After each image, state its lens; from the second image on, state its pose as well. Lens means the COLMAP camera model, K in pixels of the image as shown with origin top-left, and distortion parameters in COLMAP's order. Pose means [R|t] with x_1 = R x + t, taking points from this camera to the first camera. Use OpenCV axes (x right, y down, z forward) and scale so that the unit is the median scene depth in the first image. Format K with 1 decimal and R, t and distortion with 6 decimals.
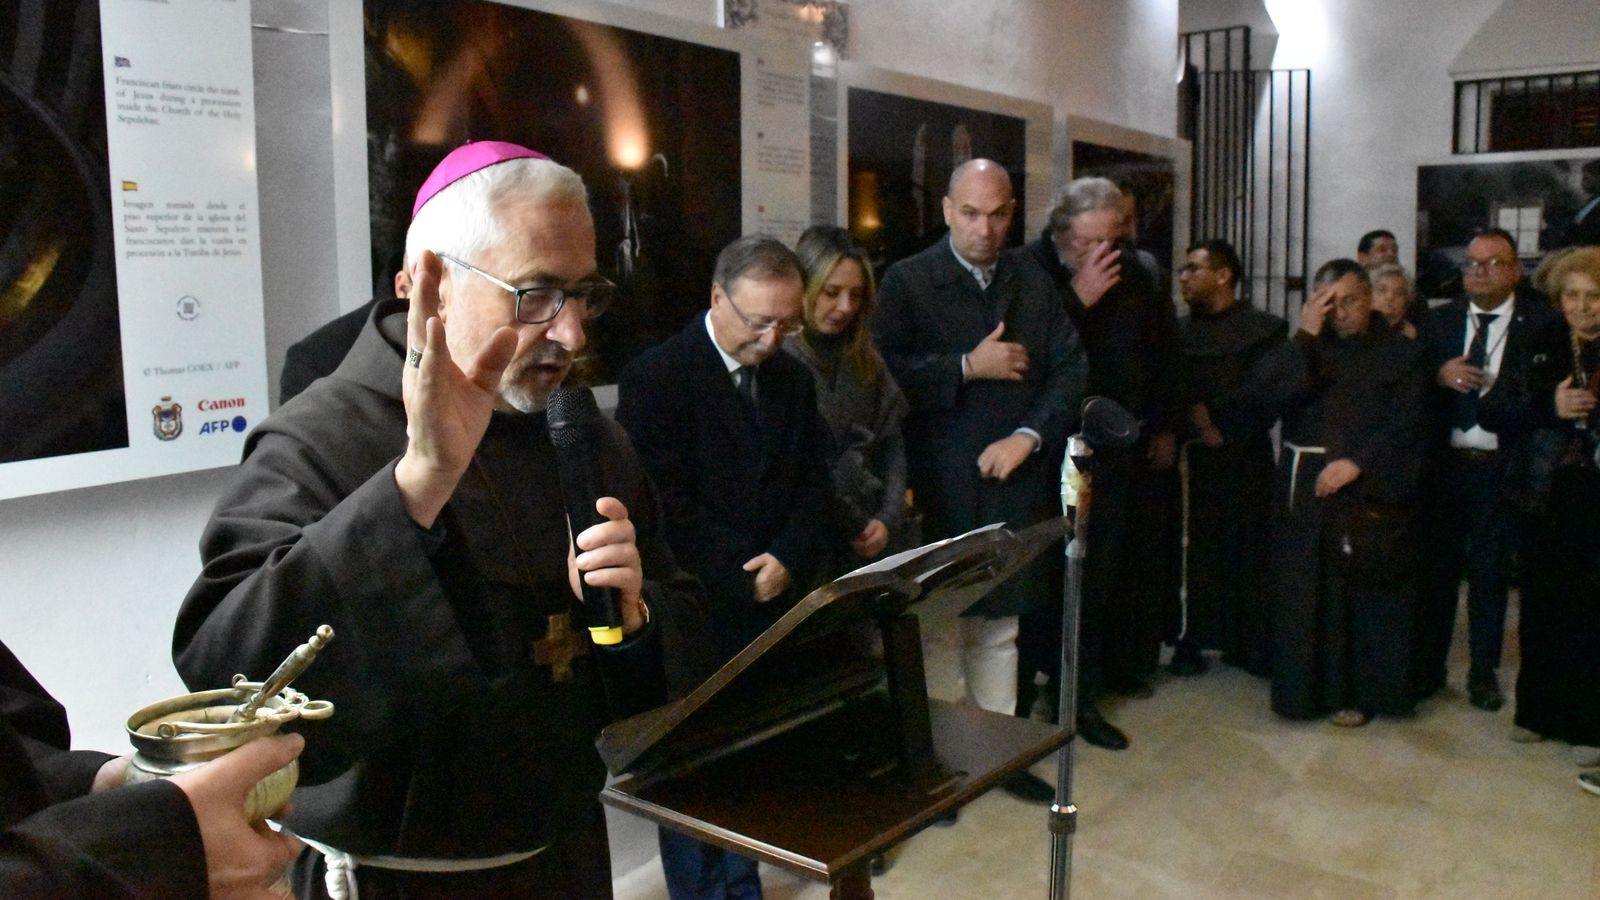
lens RADIAL K [[1199.0, 0, 800.0], [0, 1199.0, 450.0], [0, 0, 1]] dist [-0.151472, 0.082491]
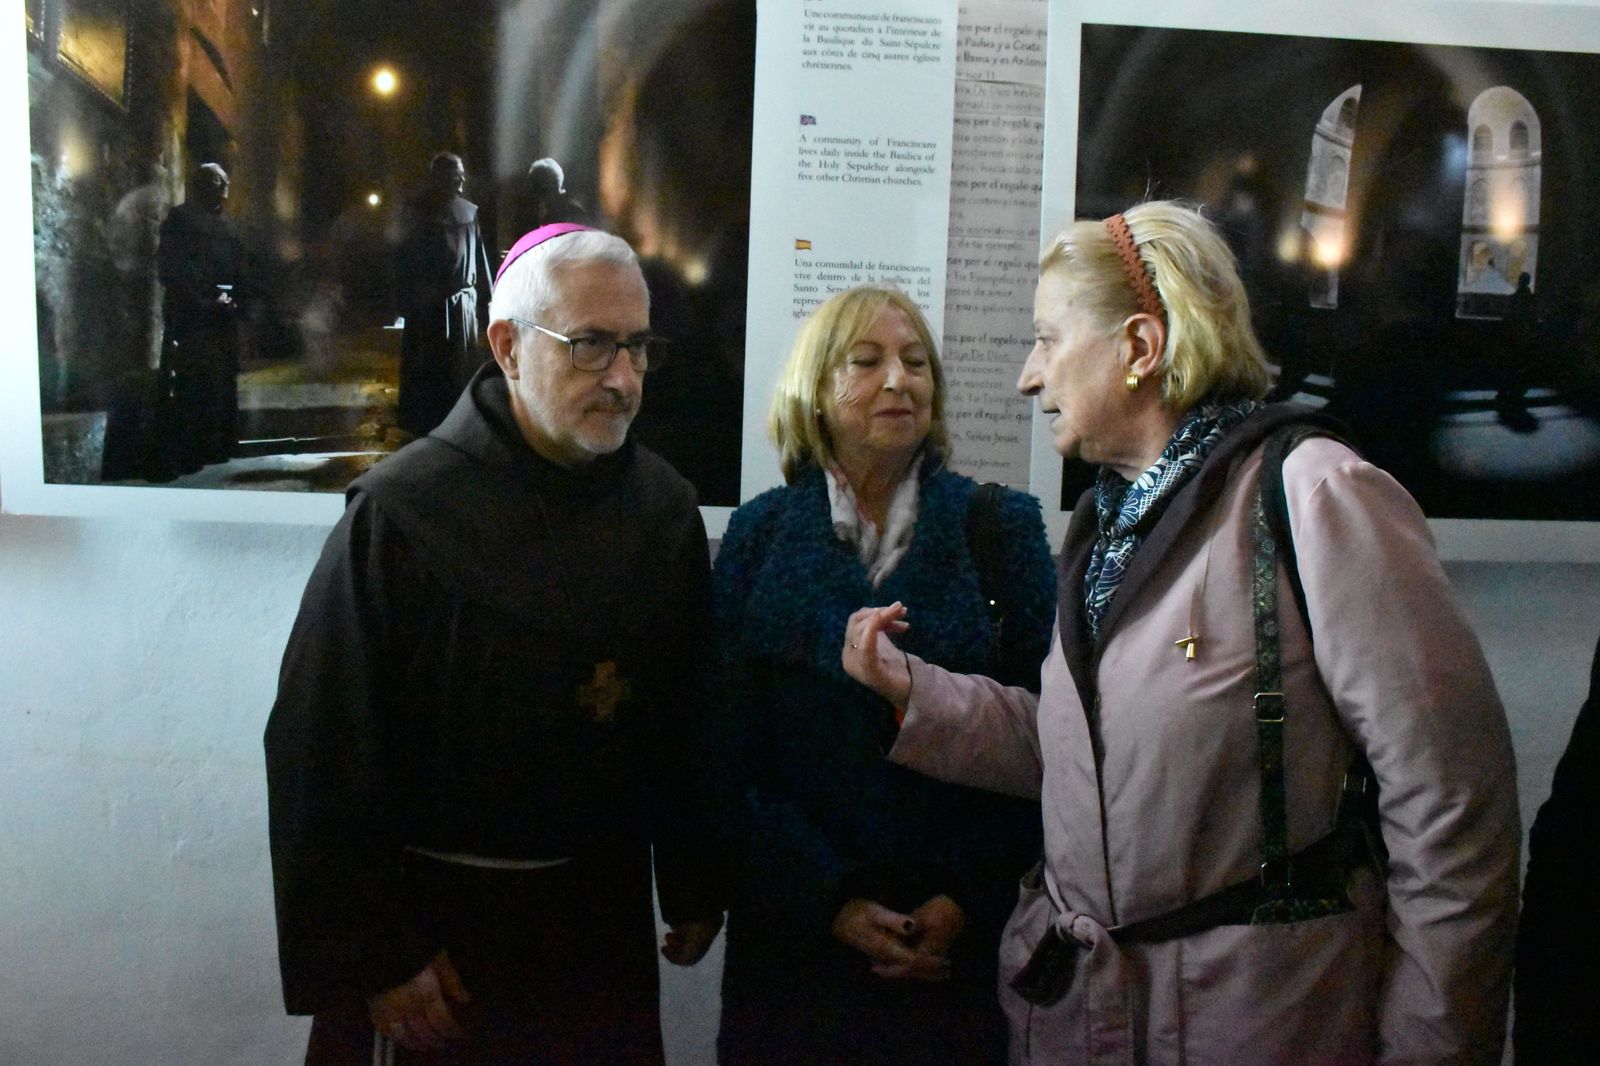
lens RADIAL K [[1188.3, 0, 800.0], [0, 1188.3, 533.0], [0, 0, 1]] dist [-0.158705, 0.083779]
pose [[0.616236, 0.155504, -0.772057, 0.988169], [-0.164530, 0.984101, 0.066890, -0.224867], [0.770184, 0.085807, 0.632024, 1.440794]]
